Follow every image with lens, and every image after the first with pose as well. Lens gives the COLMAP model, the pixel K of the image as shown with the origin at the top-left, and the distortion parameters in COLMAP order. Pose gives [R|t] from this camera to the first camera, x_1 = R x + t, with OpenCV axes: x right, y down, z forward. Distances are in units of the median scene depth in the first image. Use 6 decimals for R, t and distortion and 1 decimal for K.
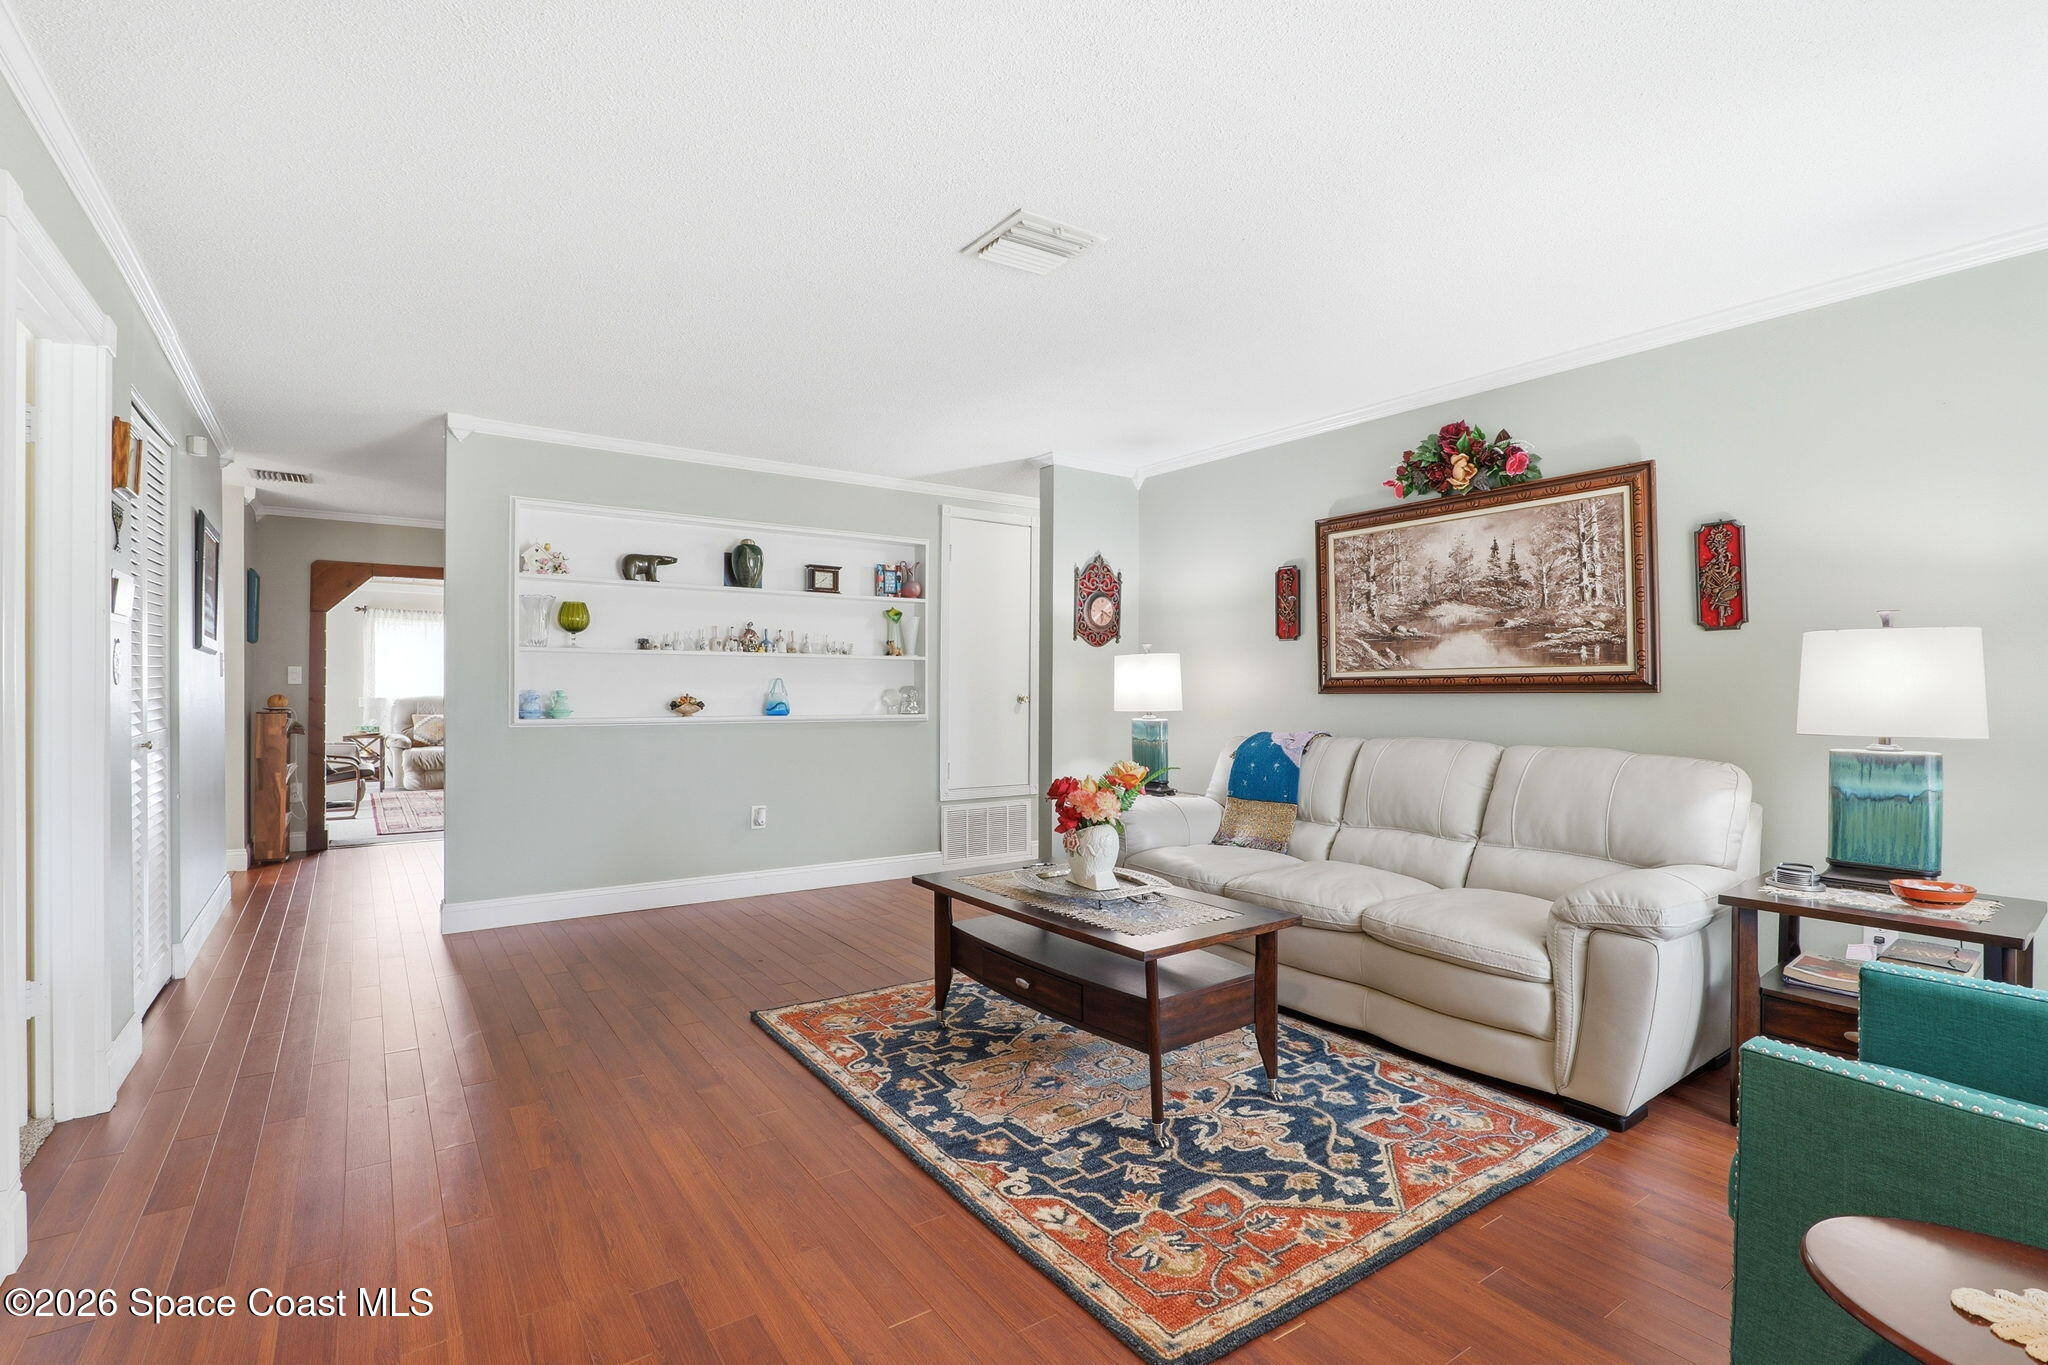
lens RADIAL K [[968.1, 0, 1024.0], [0, 968.1, 682.5], [0, 0, 1]] dist [-0.020705, 0.006158]
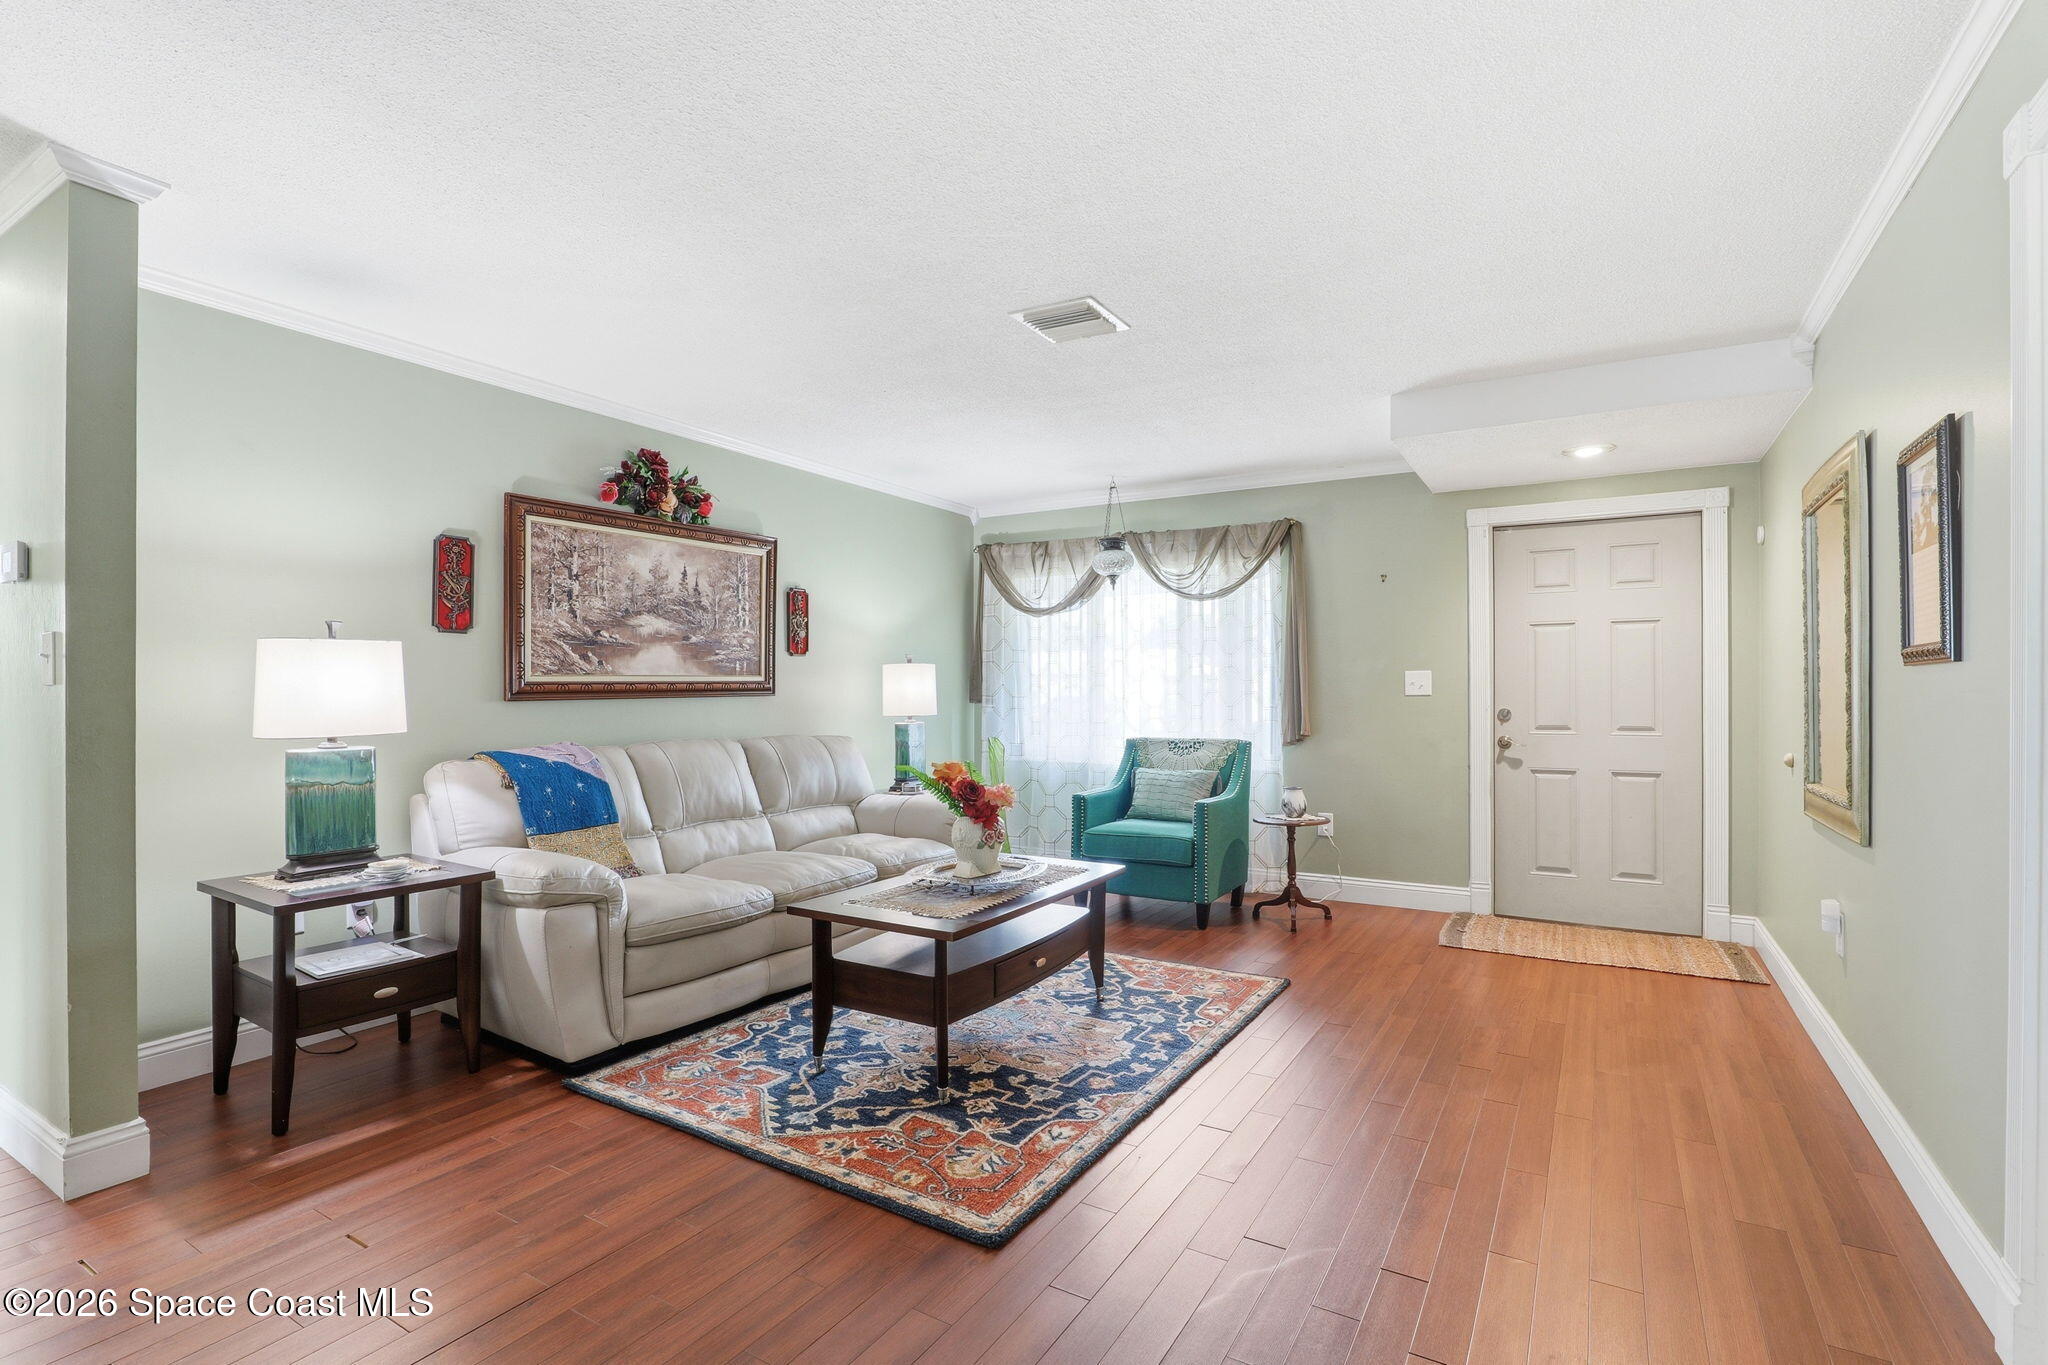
lens RADIAL K [[968.1, 0, 1024.0], [0, 968.1, 682.5], [0, 0, 1]] dist [-0.020705, 0.006158]
pose [[-0.415915, 0.007611, 0.909372, -0.773610], [-0.002372, 0.999952, -0.009454, 0.003036], [-0.909401, -0.006089, -0.415877, 1.146240]]
